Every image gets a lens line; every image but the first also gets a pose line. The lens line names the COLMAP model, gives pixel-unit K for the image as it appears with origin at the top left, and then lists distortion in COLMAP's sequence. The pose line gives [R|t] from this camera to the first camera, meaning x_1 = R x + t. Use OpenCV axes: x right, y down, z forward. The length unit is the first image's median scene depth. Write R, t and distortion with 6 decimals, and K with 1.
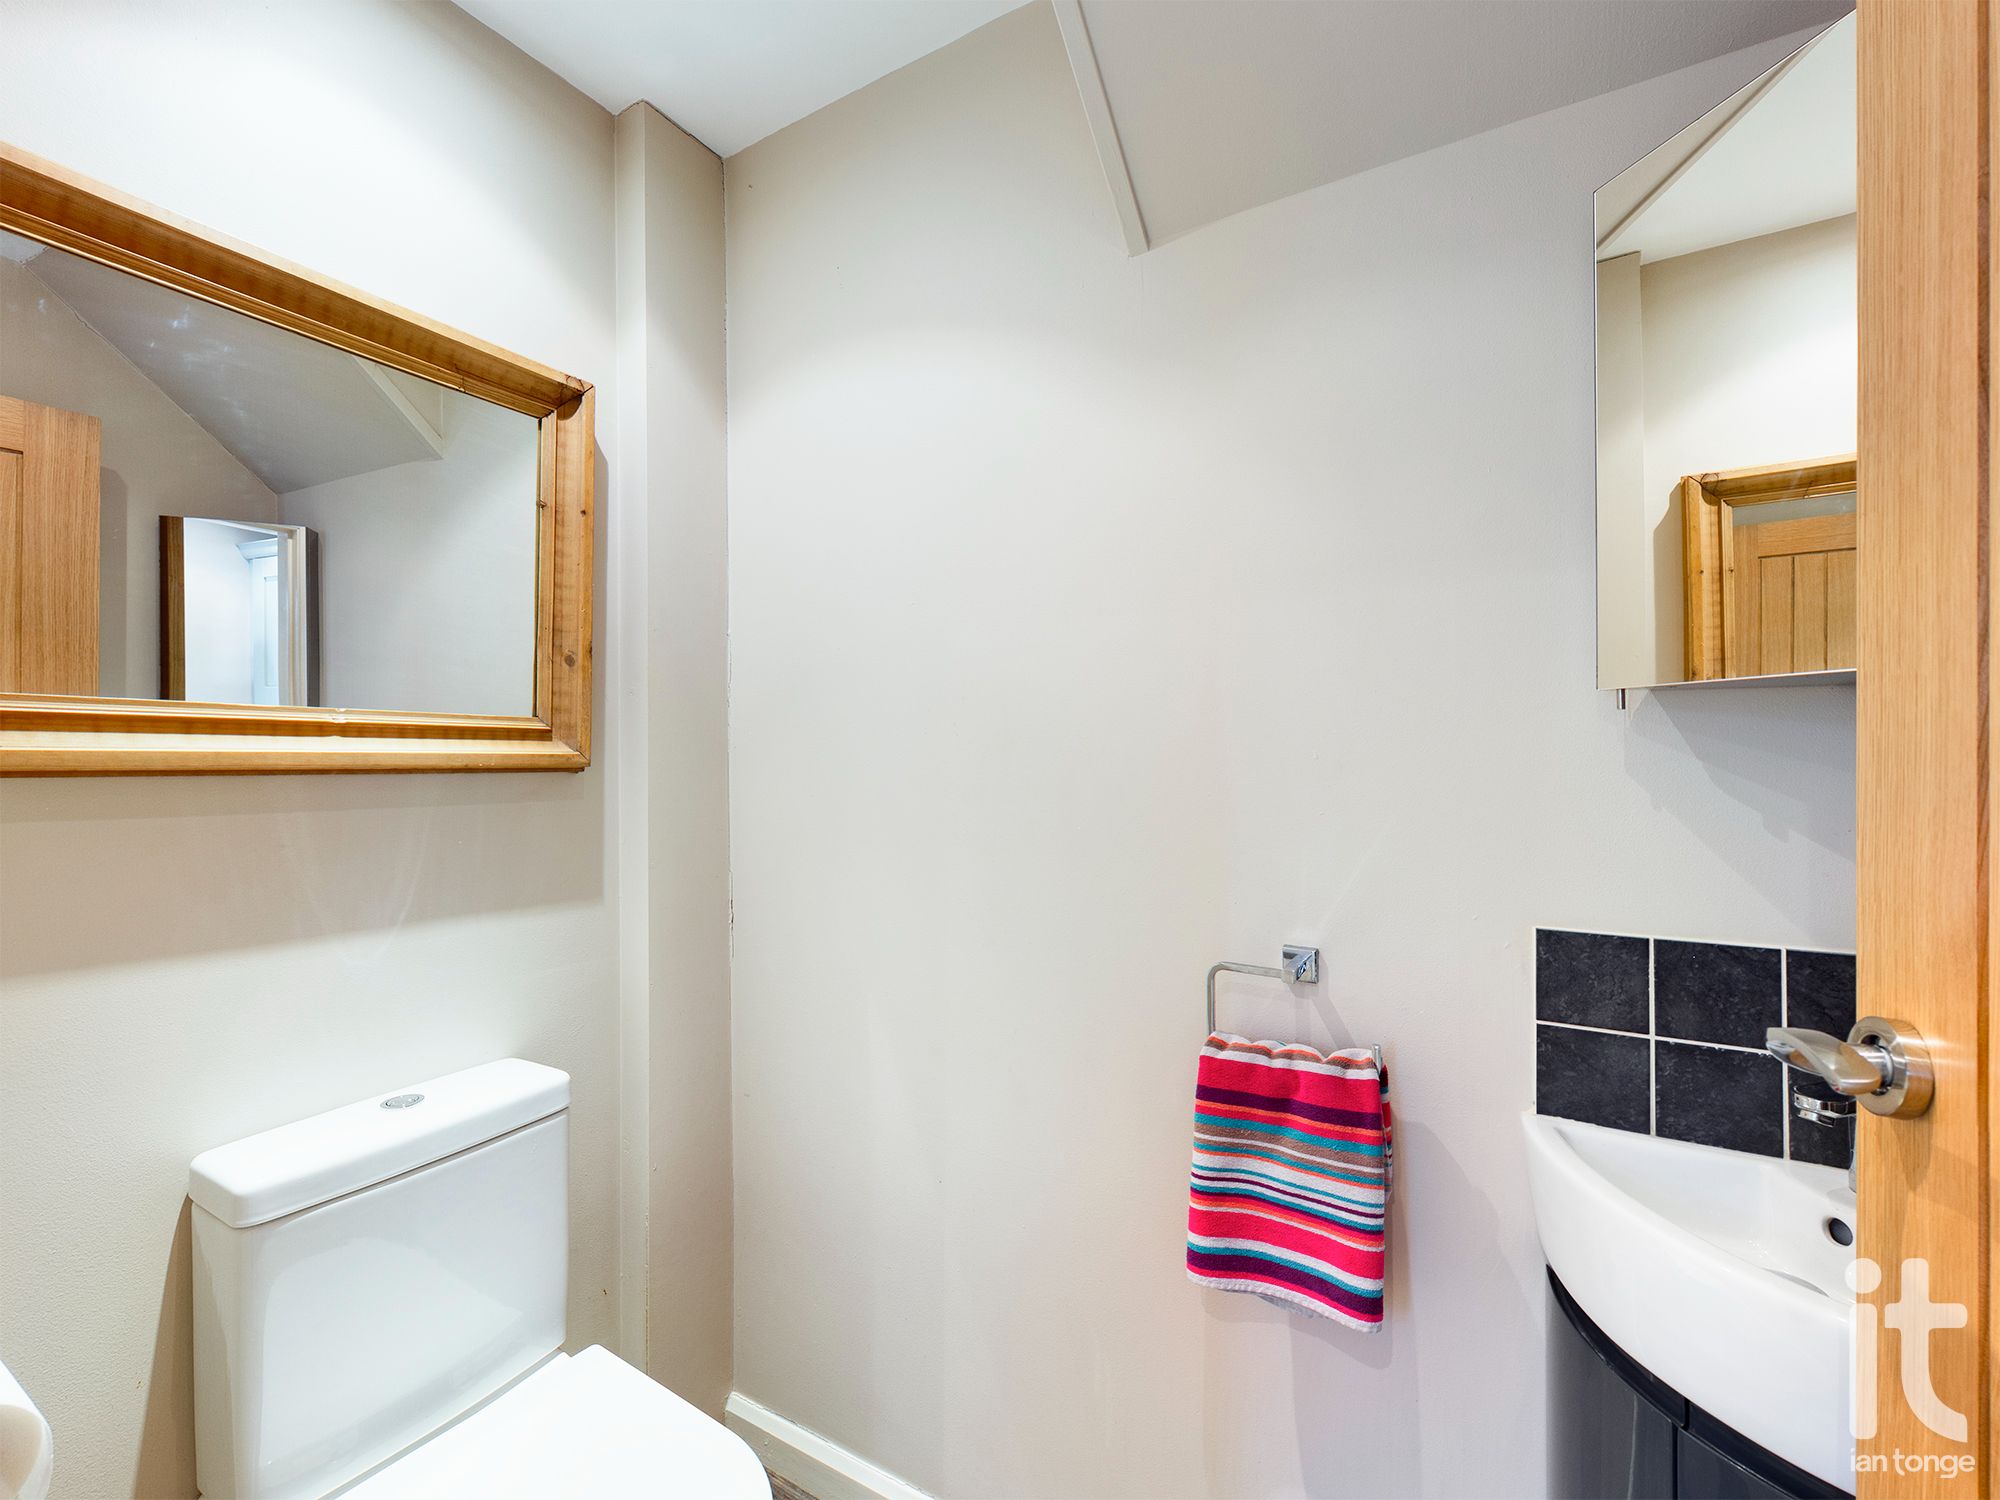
lens RADIAL K [[872.5, 0, 997.5], [0, 872.5, 751.0], [0, 0, 1]] dist [-0.002120, -0.000266]
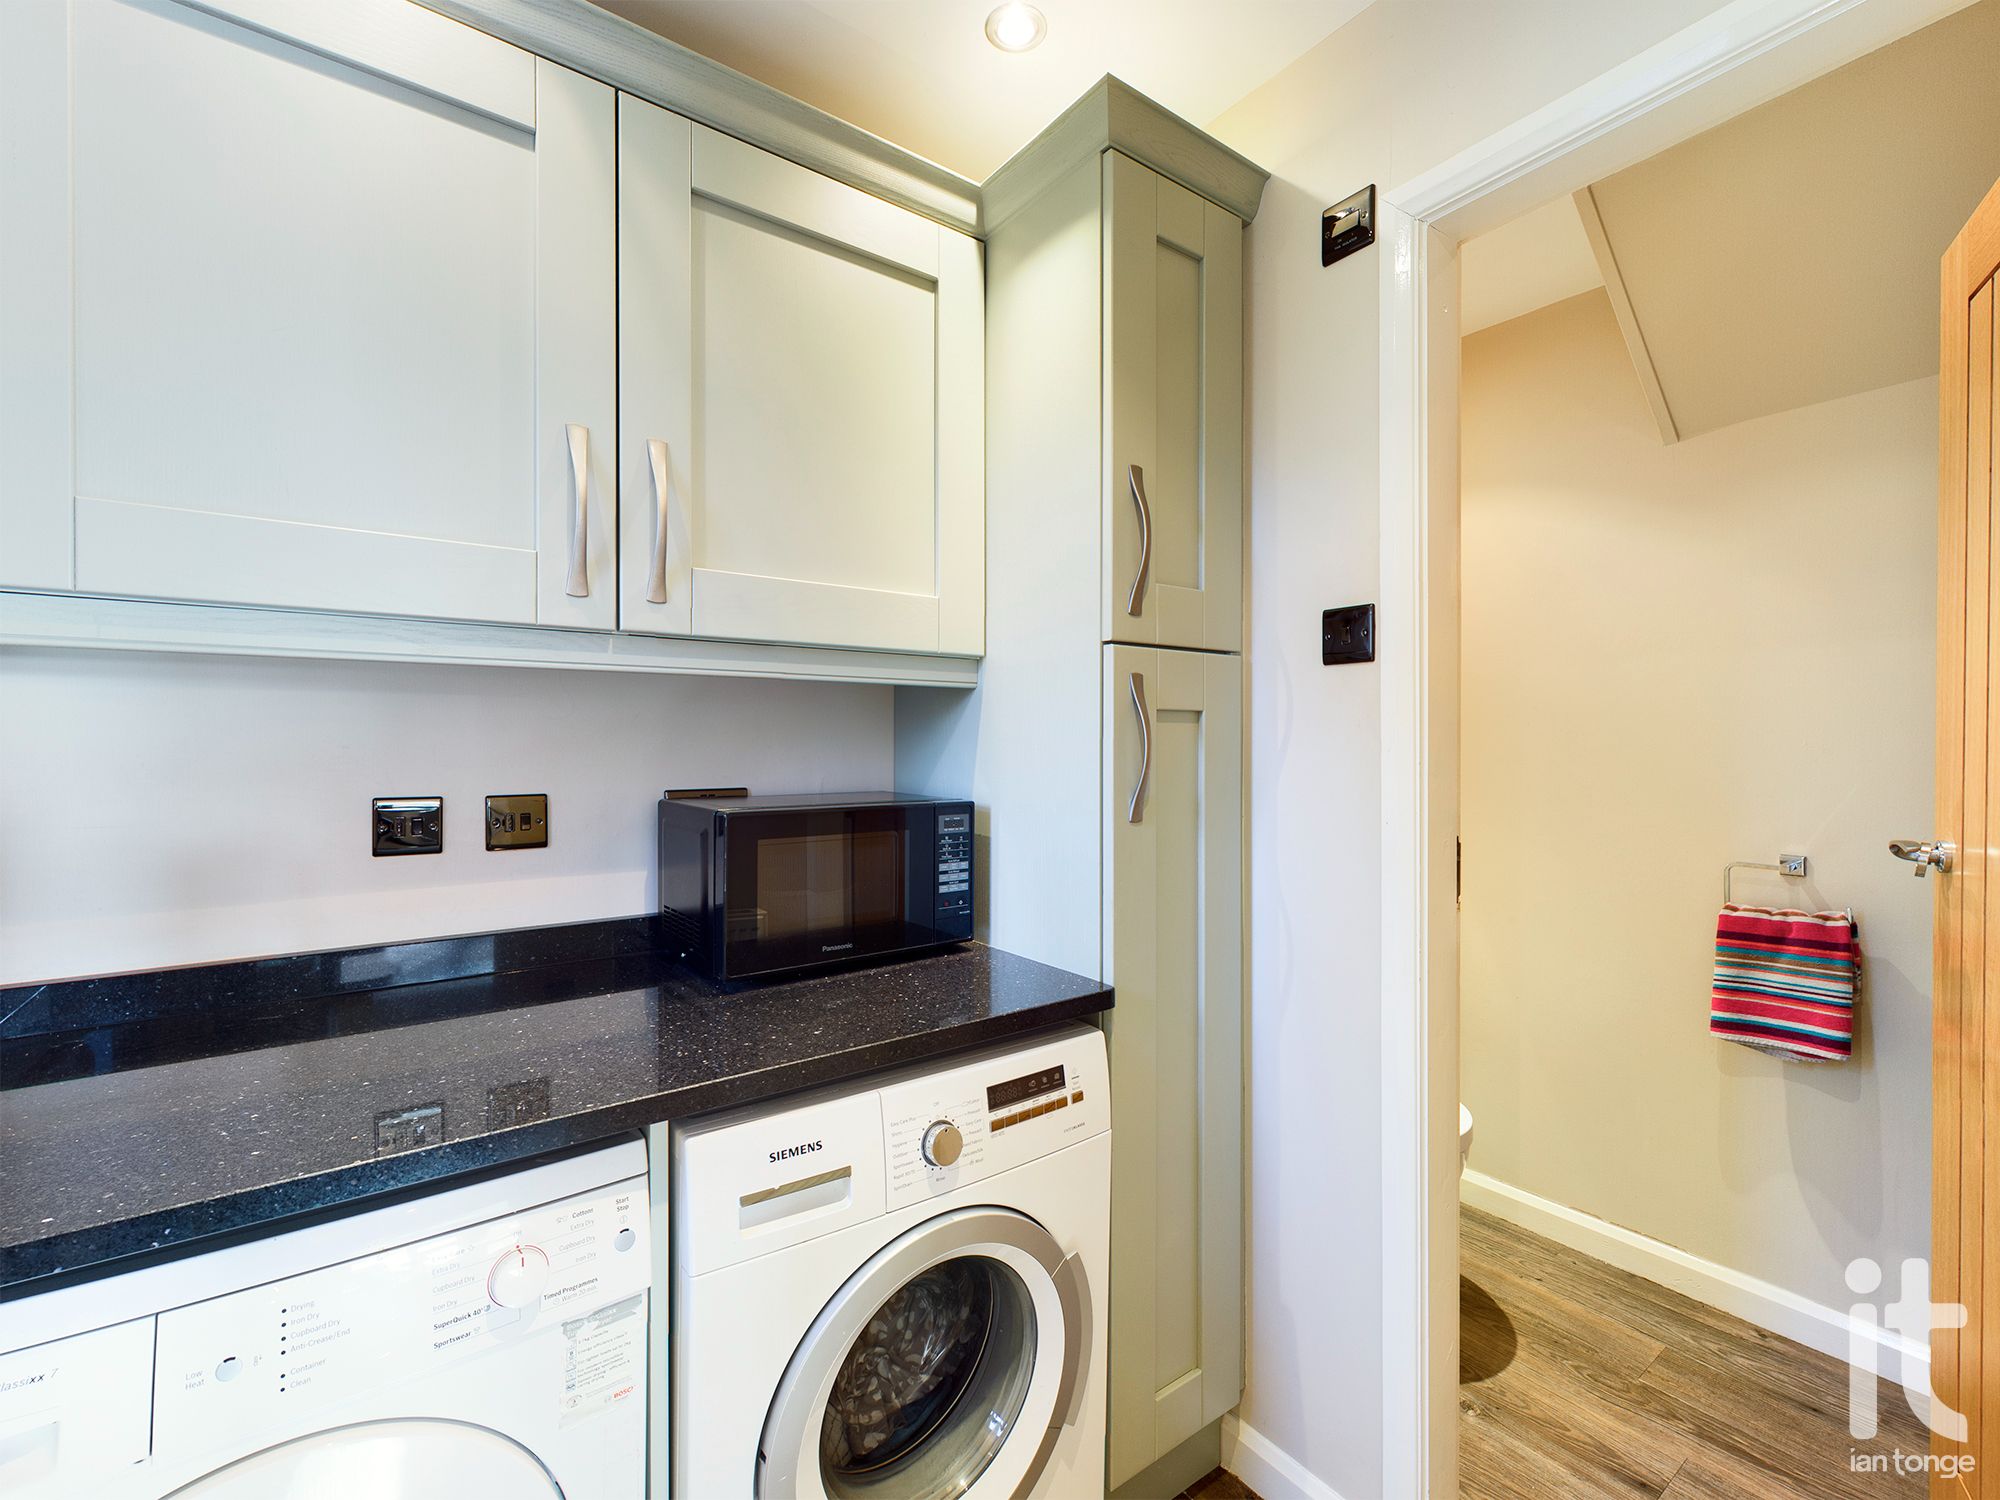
lens RADIAL K [[872.5, 0, 997.1], [0, 872.5, 751.4], [0, 0, 1]] dist [-0.002120, -0.000266]
pose [[0.916928, 0.000376, -0.399052, -0.415817], [0.000407, 0.999998, 0.001878, 0.020381], [0.399052, -0.001885, 0.916926, -1.227907]]
